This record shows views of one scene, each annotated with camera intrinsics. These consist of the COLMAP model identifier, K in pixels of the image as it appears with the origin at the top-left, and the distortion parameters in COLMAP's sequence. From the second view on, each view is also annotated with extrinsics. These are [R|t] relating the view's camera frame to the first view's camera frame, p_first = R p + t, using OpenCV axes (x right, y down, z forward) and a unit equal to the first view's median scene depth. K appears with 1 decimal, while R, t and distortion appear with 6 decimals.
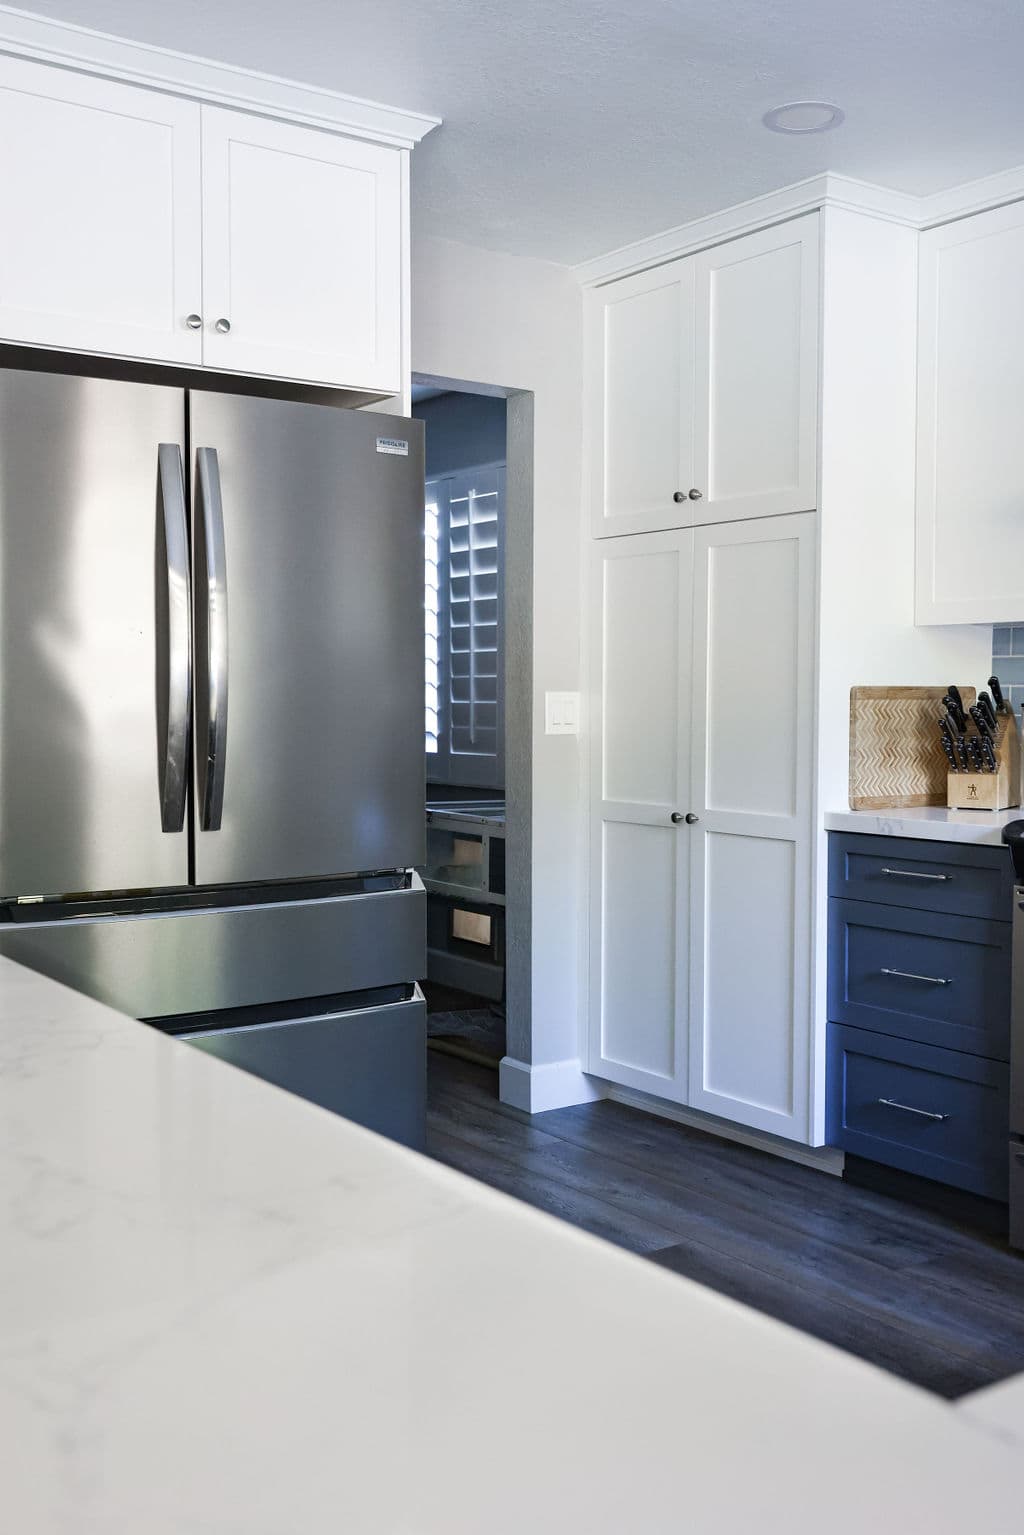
lens RADIAL K [[1519.1, 0, 515.1], [0, 1519.1, 762.7], [0, 0, 1]] dist [0.003446, -0.000101]
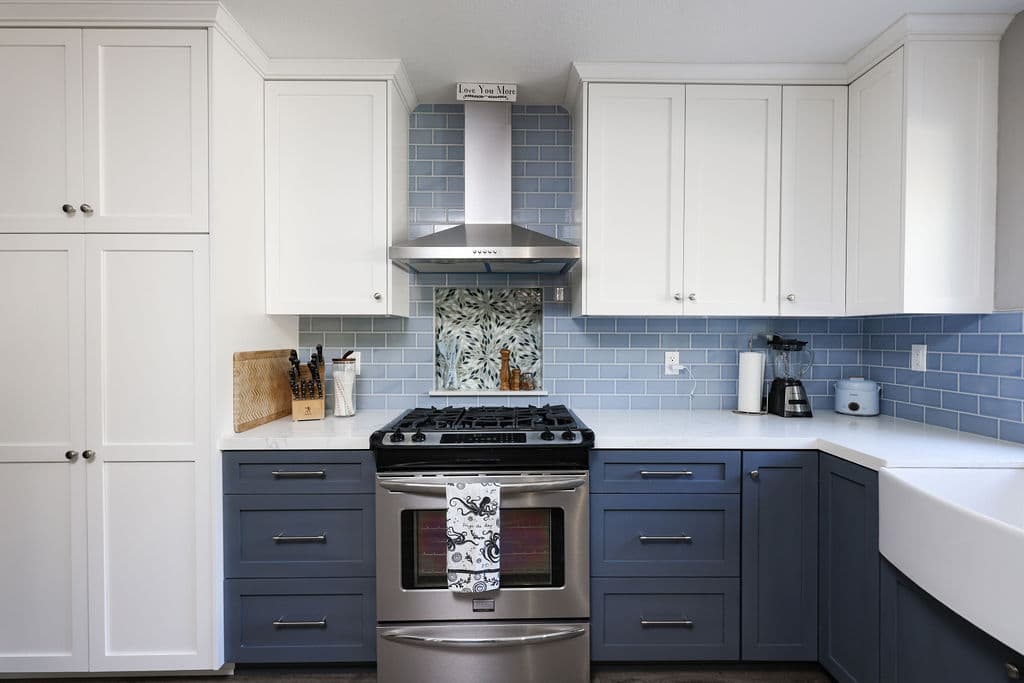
lens RADIAL K [[468.0, 0, 514.9], [0, 468.0, 342.0], [0, 0, 1]] dist [0.000715, -0.000257]
pose [[0.567548, -0.010700, 0.823271, -0.006430], [0.035309, 0.999312, -0.011354, -0.044992], [-0.822583, 0.035513, 0.567535, 0.495498]]
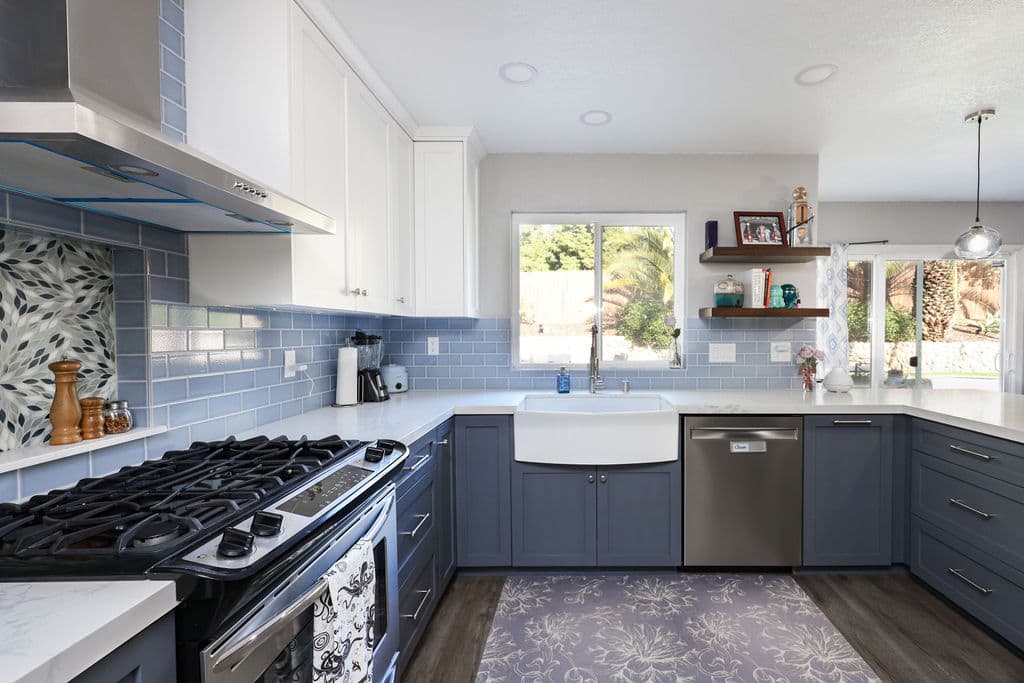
lens RADIAL K [[462.1, 0, 576.9], [0, 462.1, 342.6], [0, 0, 1]] dist [0.001146, 0.000514]
pose [[-0.821509, -0.014308, 0.570016, 0.050146], [0.026249, 0.997676, 0.062873, -0.065433], [-0.569591, 0.066613, -0.819224, 0.921645]]
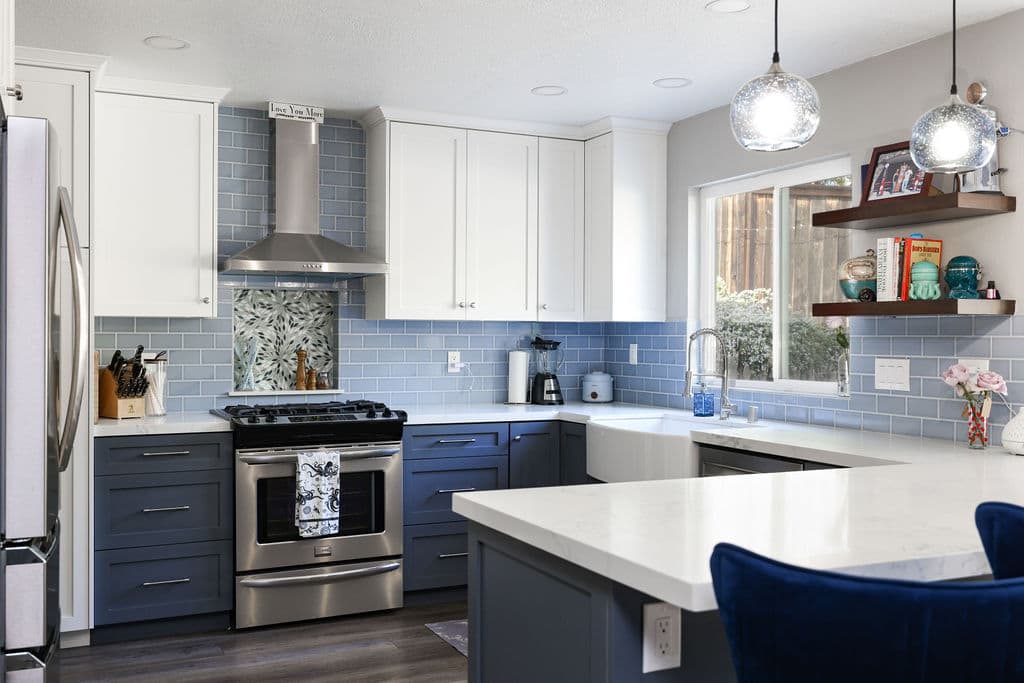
lens RADIAL K [[997.4, 0, 502.9], [0, 997.4, 336.7], [0, 0, 1]] dist [0.005952, -0.012662]
pose [[0.176765, -0.000413, 0.984253, -0.796052], [0.040734, 0.999146, -0.006896, -0.040320], [-0.983410, 0.041312, 0.176631, 0.348612]]
